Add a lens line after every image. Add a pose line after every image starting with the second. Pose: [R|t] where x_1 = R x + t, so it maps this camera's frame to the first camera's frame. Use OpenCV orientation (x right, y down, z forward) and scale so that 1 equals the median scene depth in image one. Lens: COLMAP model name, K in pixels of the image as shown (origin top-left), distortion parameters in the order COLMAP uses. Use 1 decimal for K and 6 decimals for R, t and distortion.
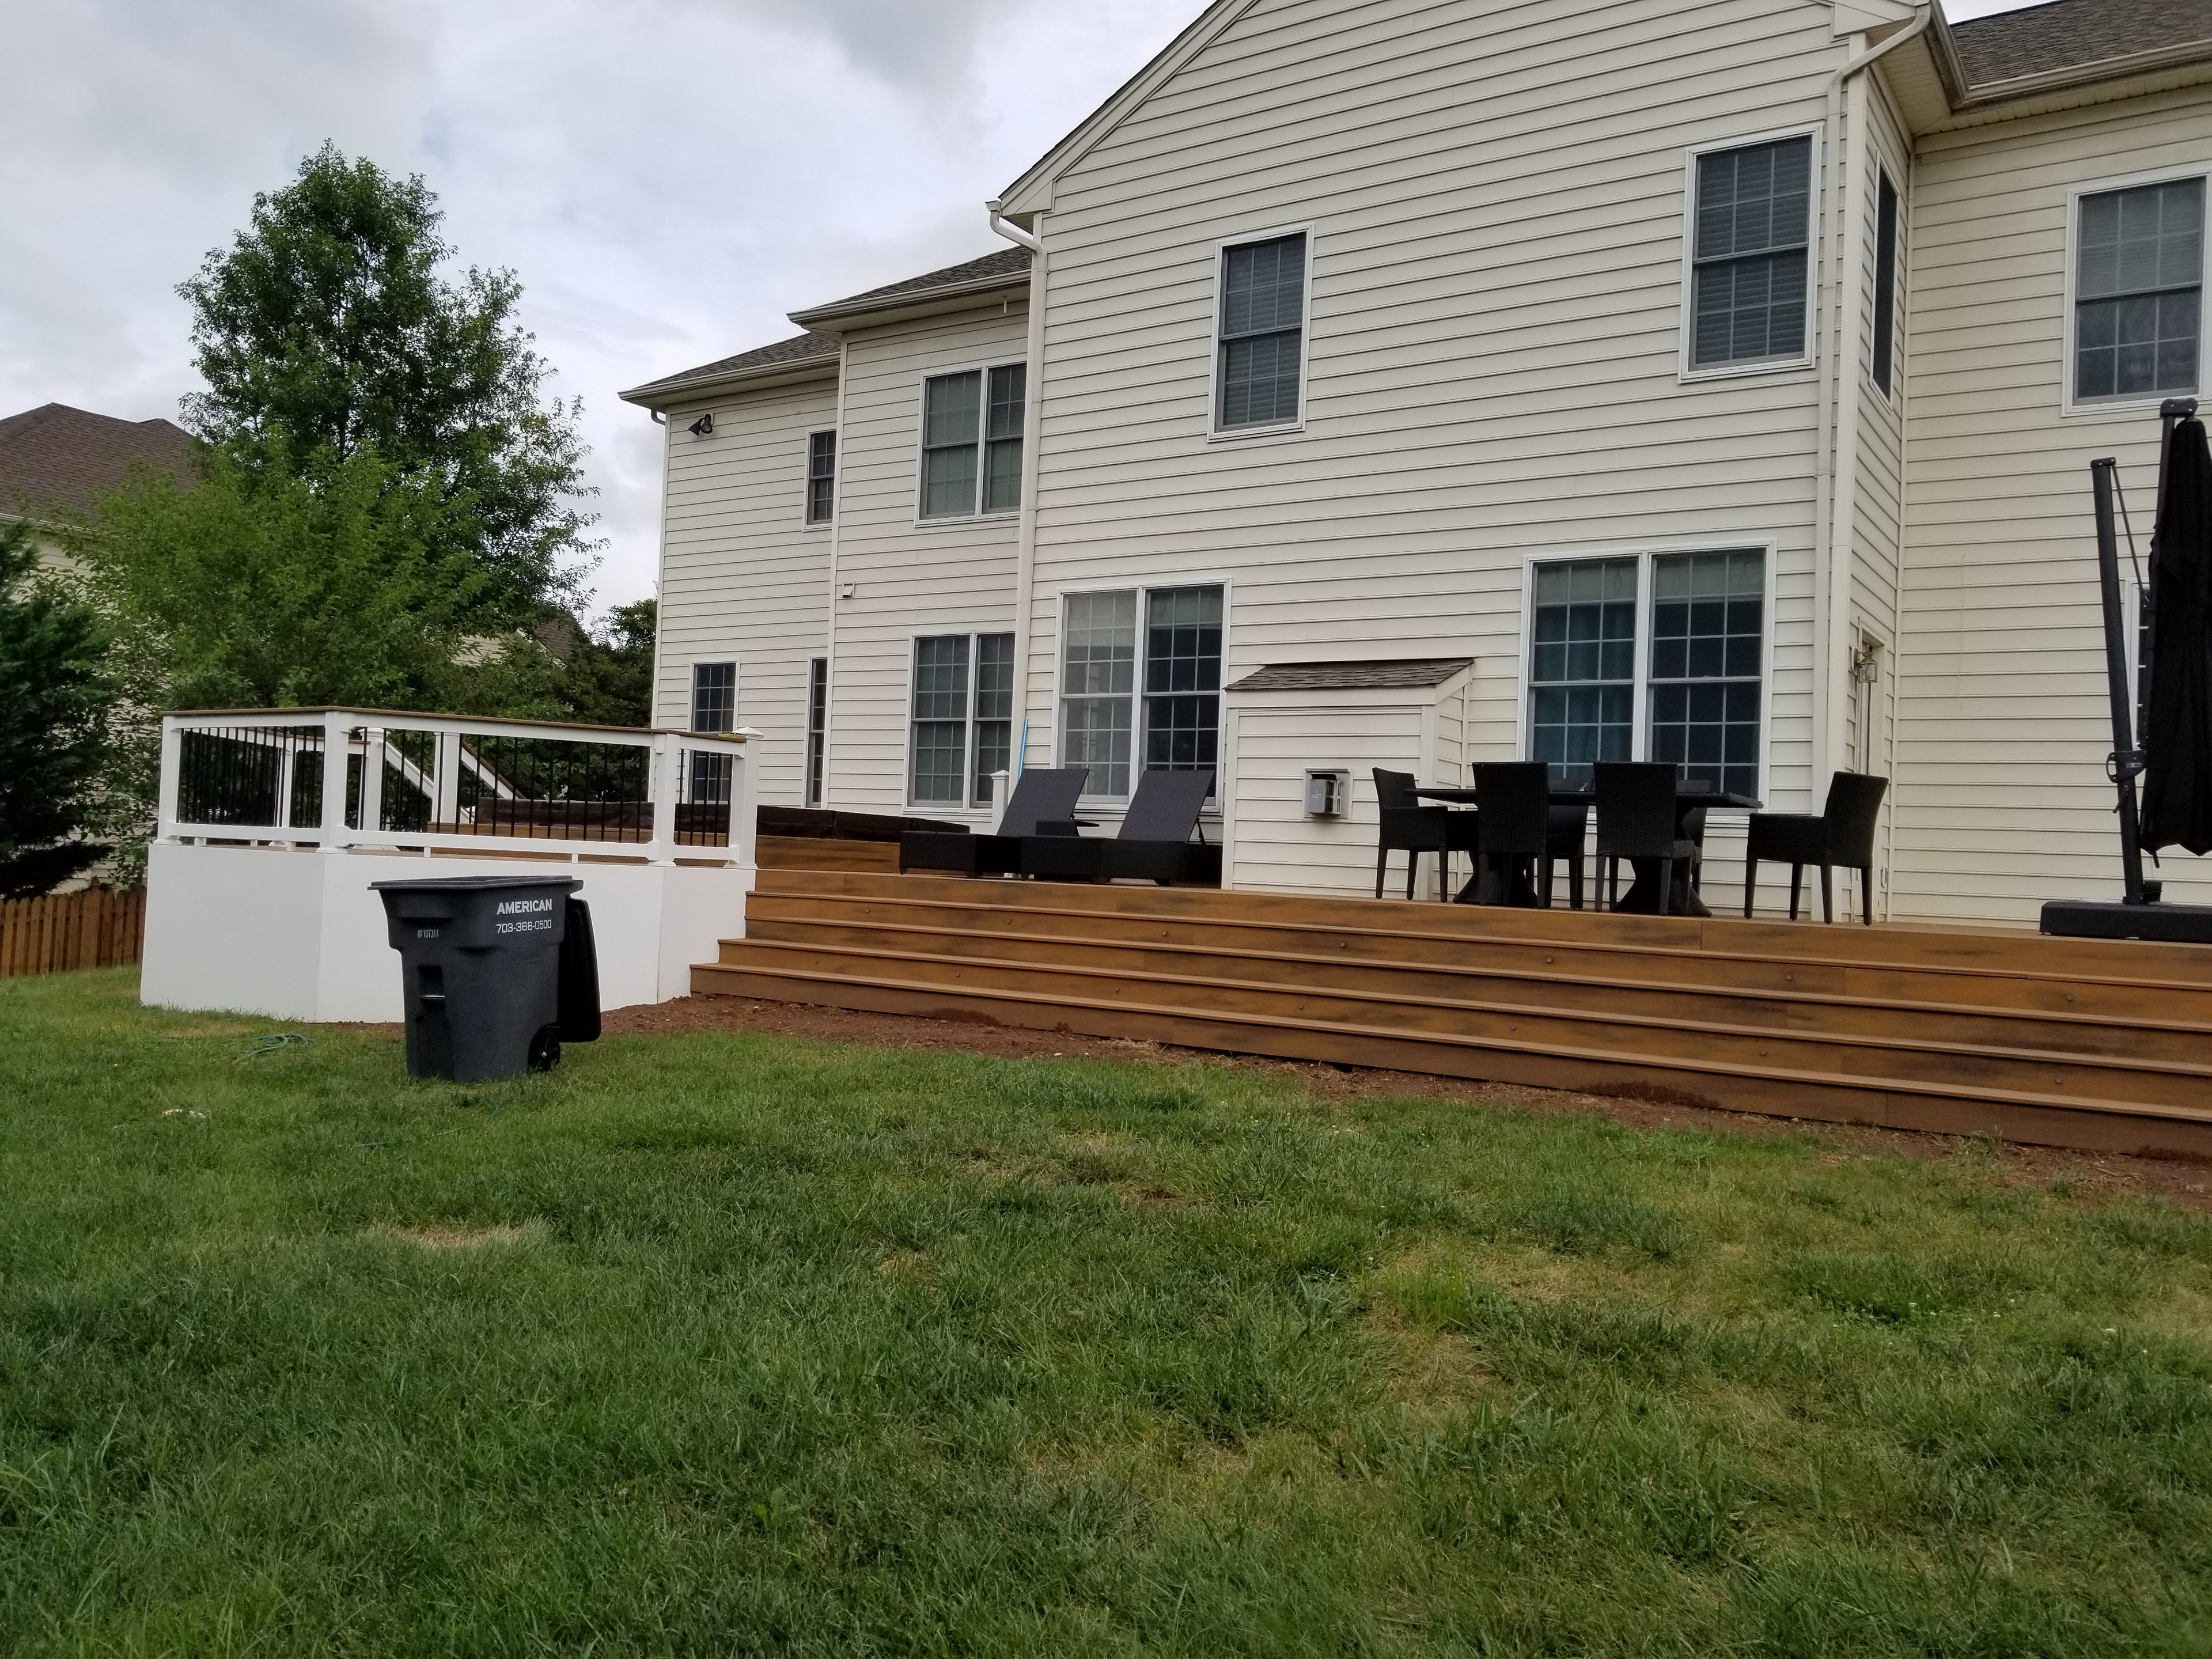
lens RADIAL K [[1716.6, 0, 1056.0], [0, 1716.6, 838.1], [0, 0, 1]] dist [0.073041, -0.112358]
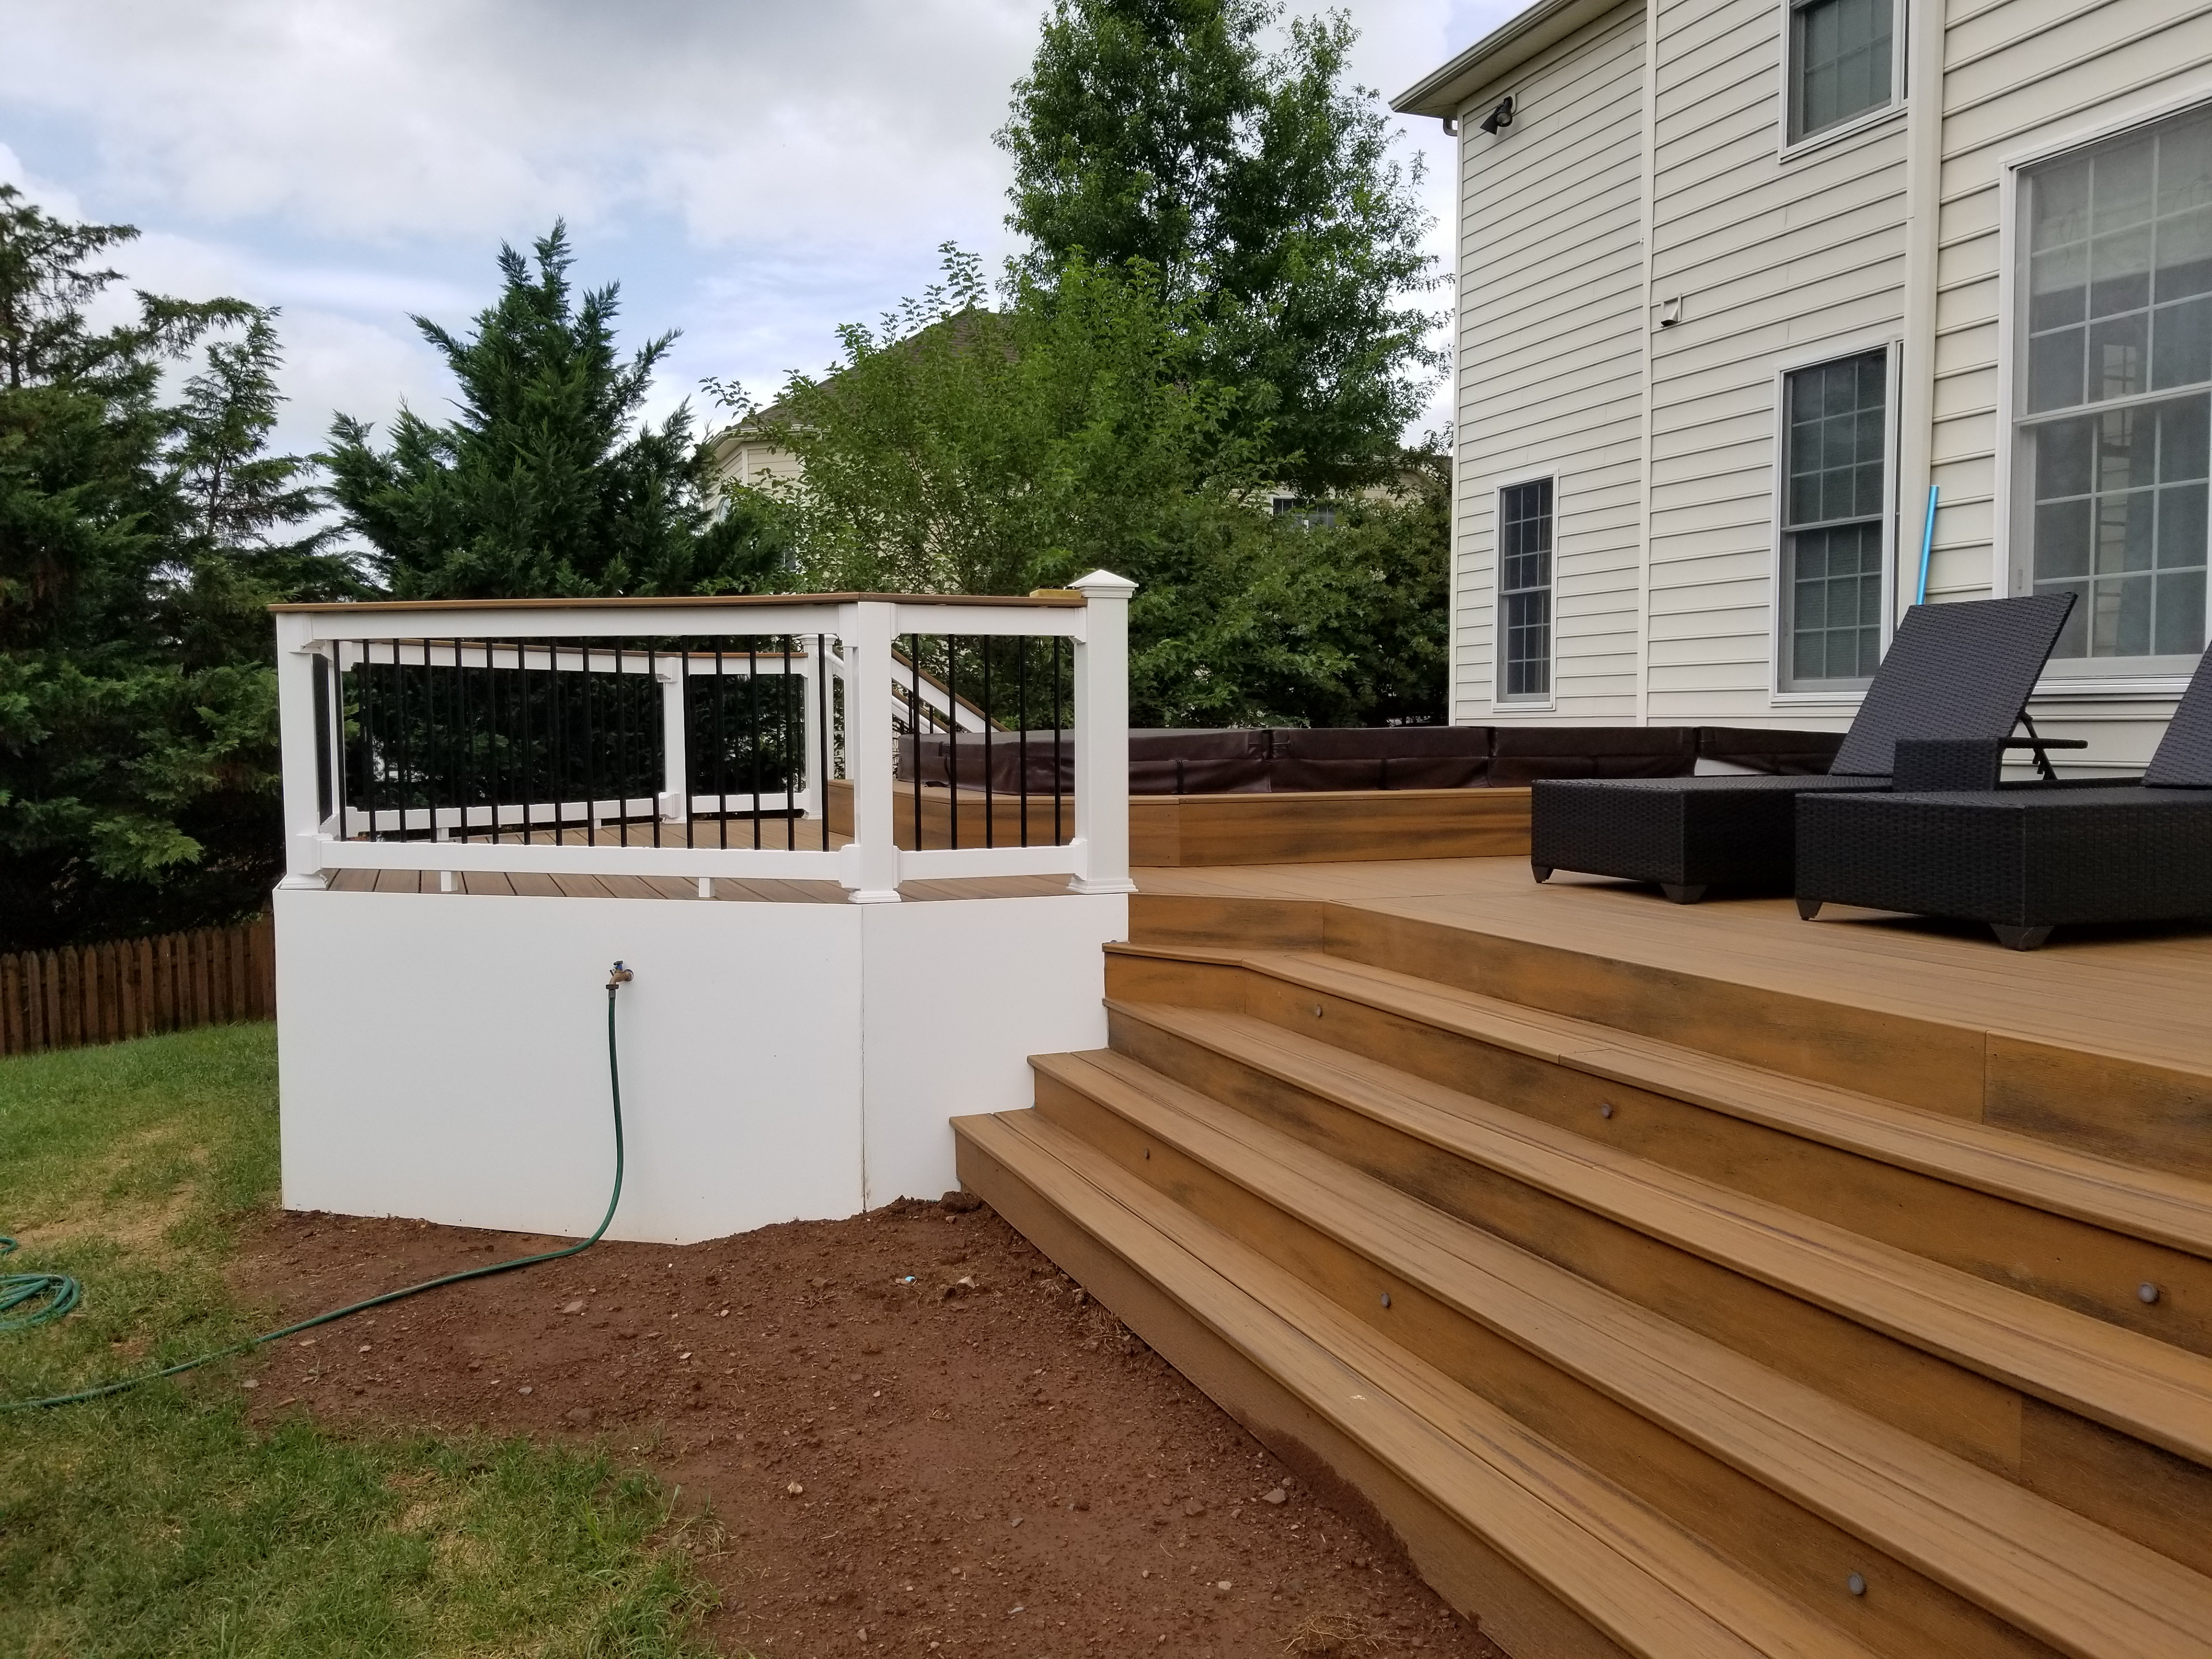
lens RADIAL K [[1716.6, 0, 1056.0], [0, 1716.6, 838.1], [0, 0, 1]] dist [0.073041, -0.112358]
pose [[0.810576, -0.009574, -0.585555, 0.058127], [0.051418, 0.997169, 0.054872, -0.017613], [0.583371, -0.074586, 0.808774, 0.516480]]
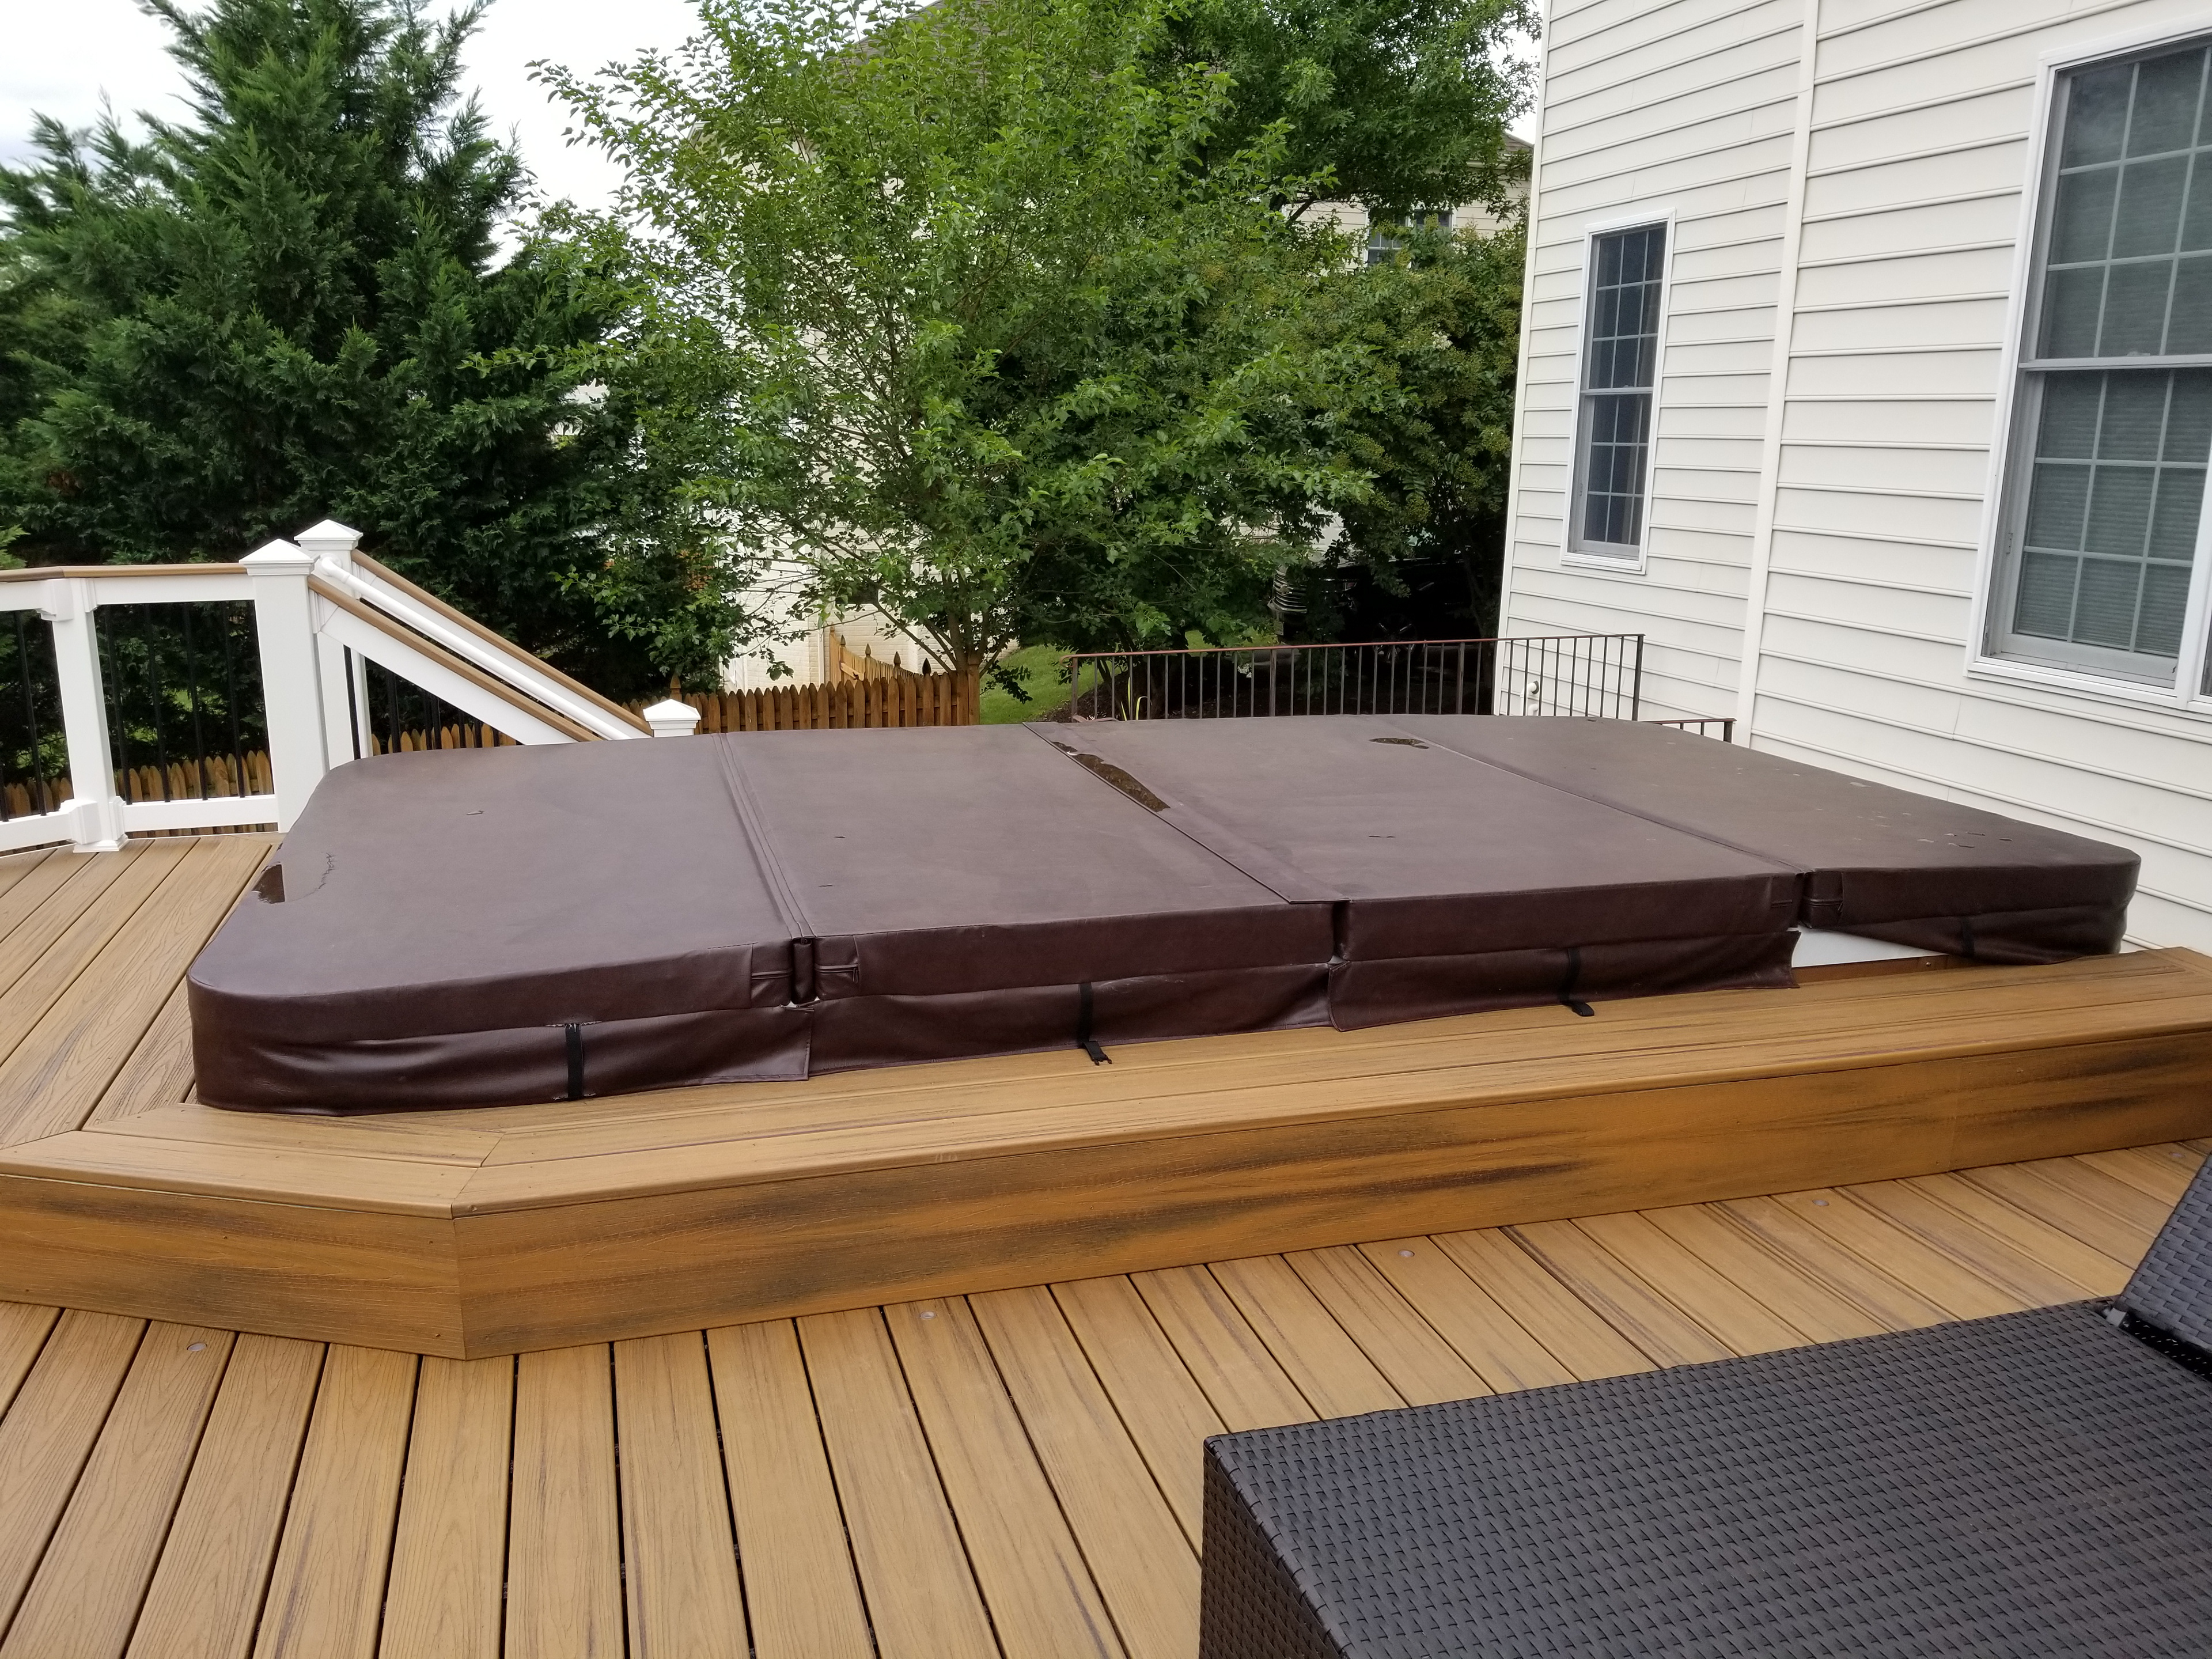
lens RADIAL K [[1685.1, 0, 1074.5], [0, 1685.1, 821.0], [0, 0, 1]] dist [0.074441, -0.113615]
pose [[0.762069, 0.112184, -0.637703, -0.013588], [0.036908, 0.975749, 0.215758, -0.074775], [0.646443, -0.187959, 0.739448, 0.799900]]
